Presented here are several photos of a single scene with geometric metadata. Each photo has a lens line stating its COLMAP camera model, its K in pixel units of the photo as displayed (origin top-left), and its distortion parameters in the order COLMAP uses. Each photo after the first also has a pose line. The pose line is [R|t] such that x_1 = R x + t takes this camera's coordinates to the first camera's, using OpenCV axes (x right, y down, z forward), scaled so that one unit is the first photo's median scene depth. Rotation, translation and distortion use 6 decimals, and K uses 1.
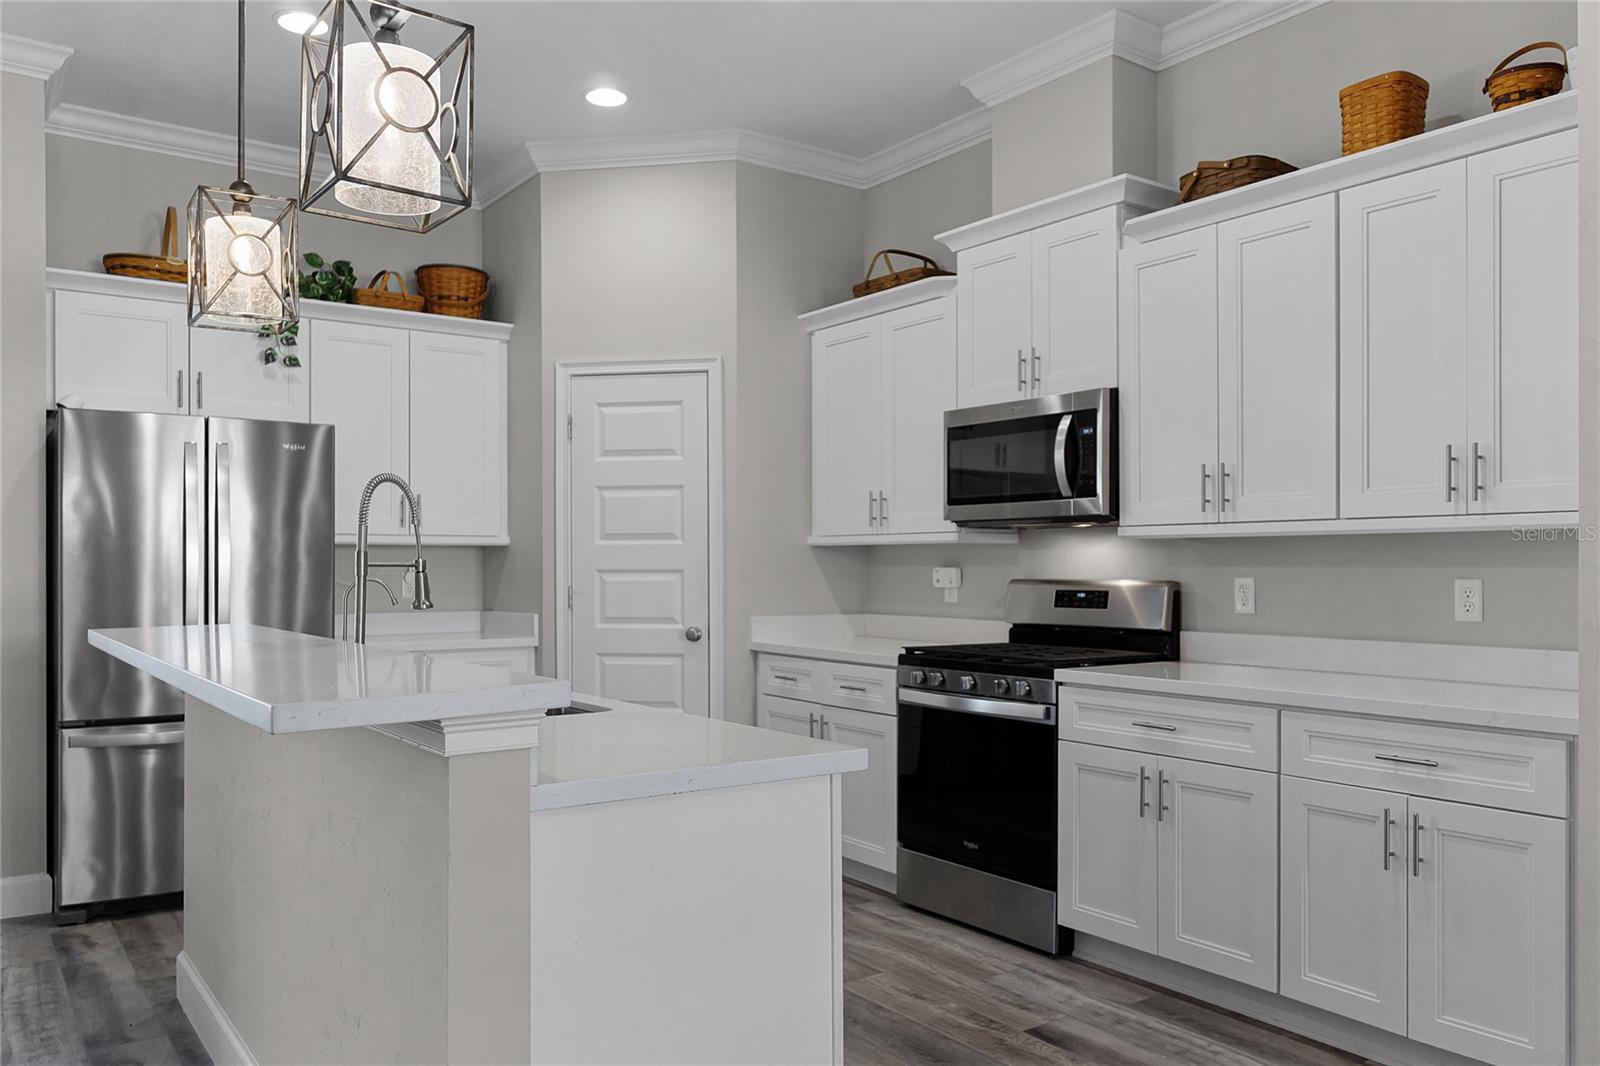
lens RADIAL K [[1193.7, 0, 819.8], [0, 1193.7, 570.5], [0, 0, 1]] dist [0.011923, -0.006942]
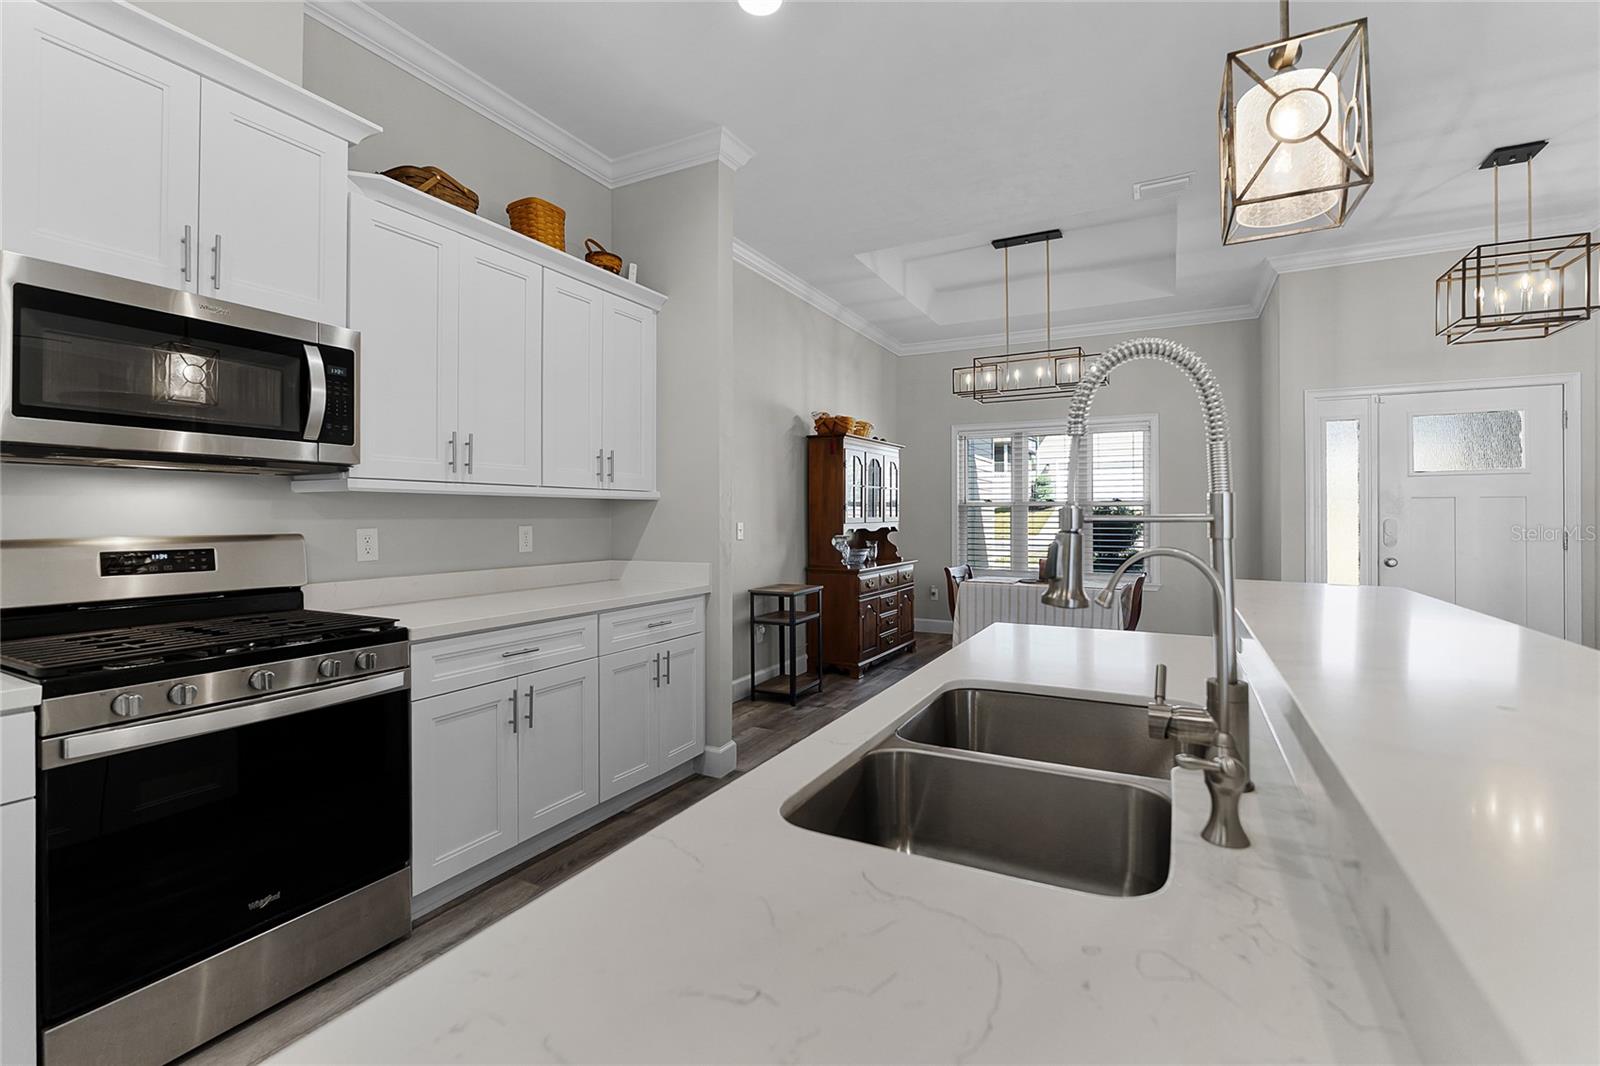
lens RADIAL K [[698.2, 0, 790.2], [0, 698.2, 518.6], [0, 0, 1]] dist [-0.009241, -0.000470]
pose [[-0.423382, -0.000095, 0.905951, -0.391116], [0.006502, 0.999974, 0.003144, -0.003223], [-0.905928, 0.007222, -0.423370, 0.883901]]
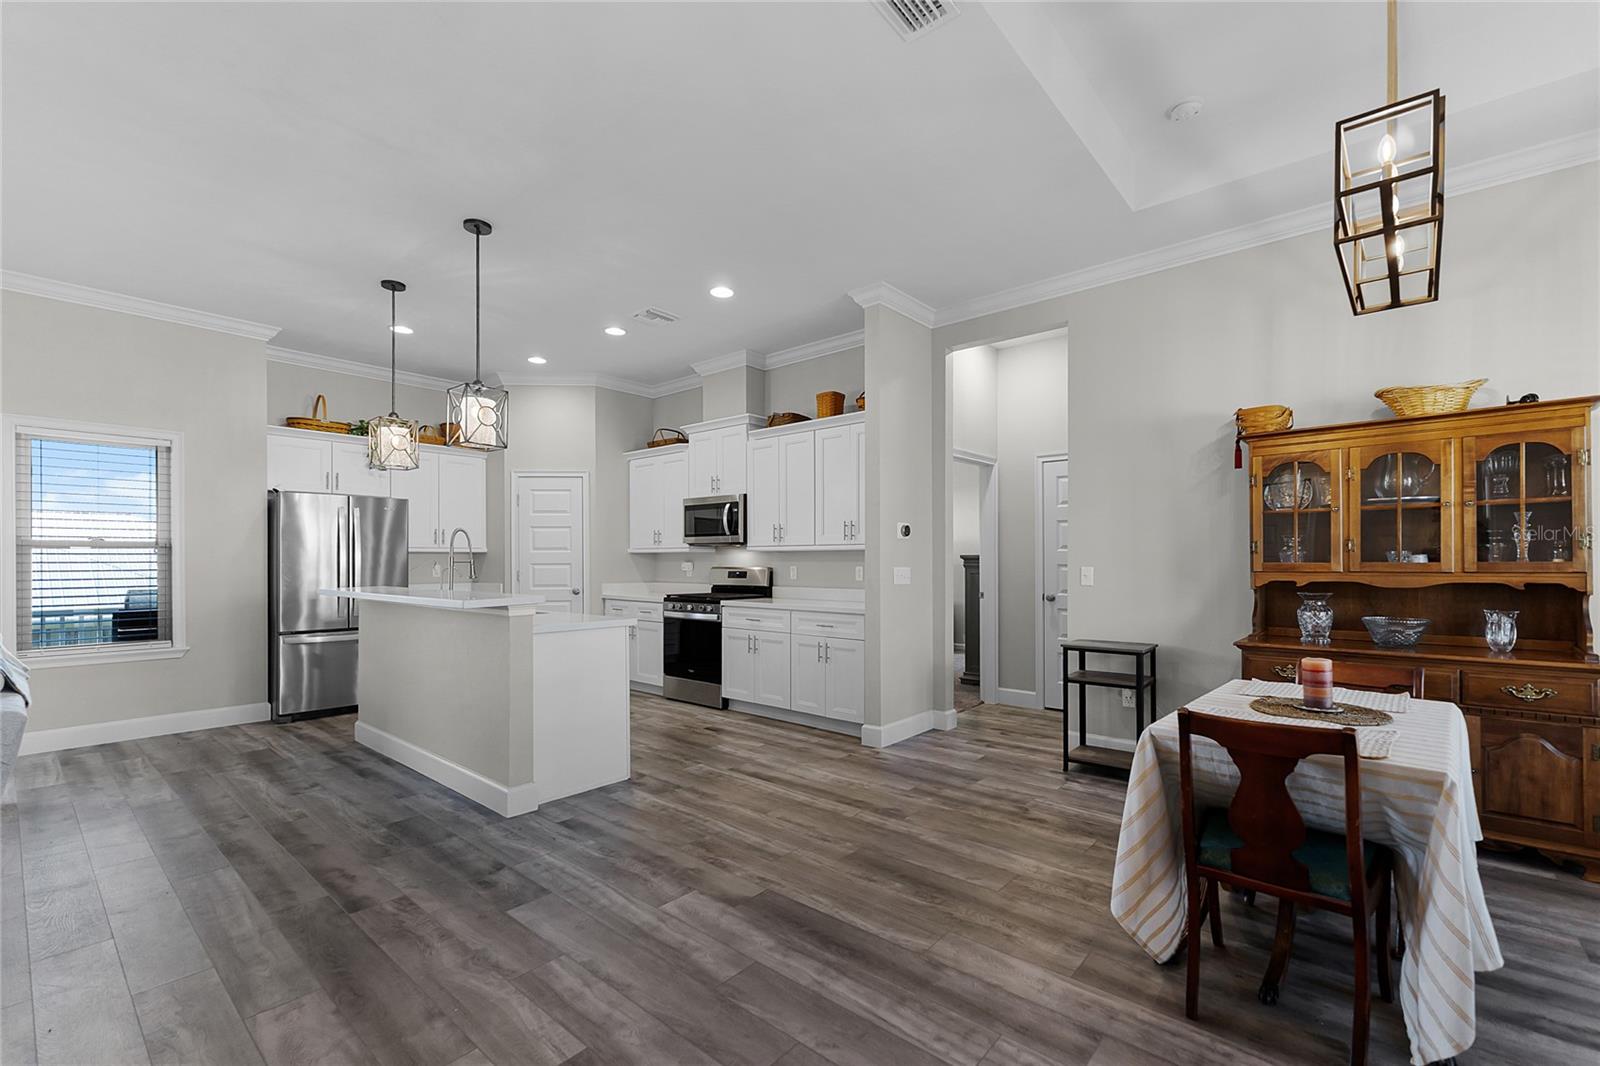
lens RADIAL K [[669.5, 0, 808.1], [0, 669.5, 568.5], [0, 0, 1]] dist [-0.003262, 0.001379]
pose [[0.972892, -0.002961, 0.231241, 0.038603], [0.001488, 0.999977, 0.006544, 0.001672], [-0.231255, -0.006023, 0.972874, -0.449499]]
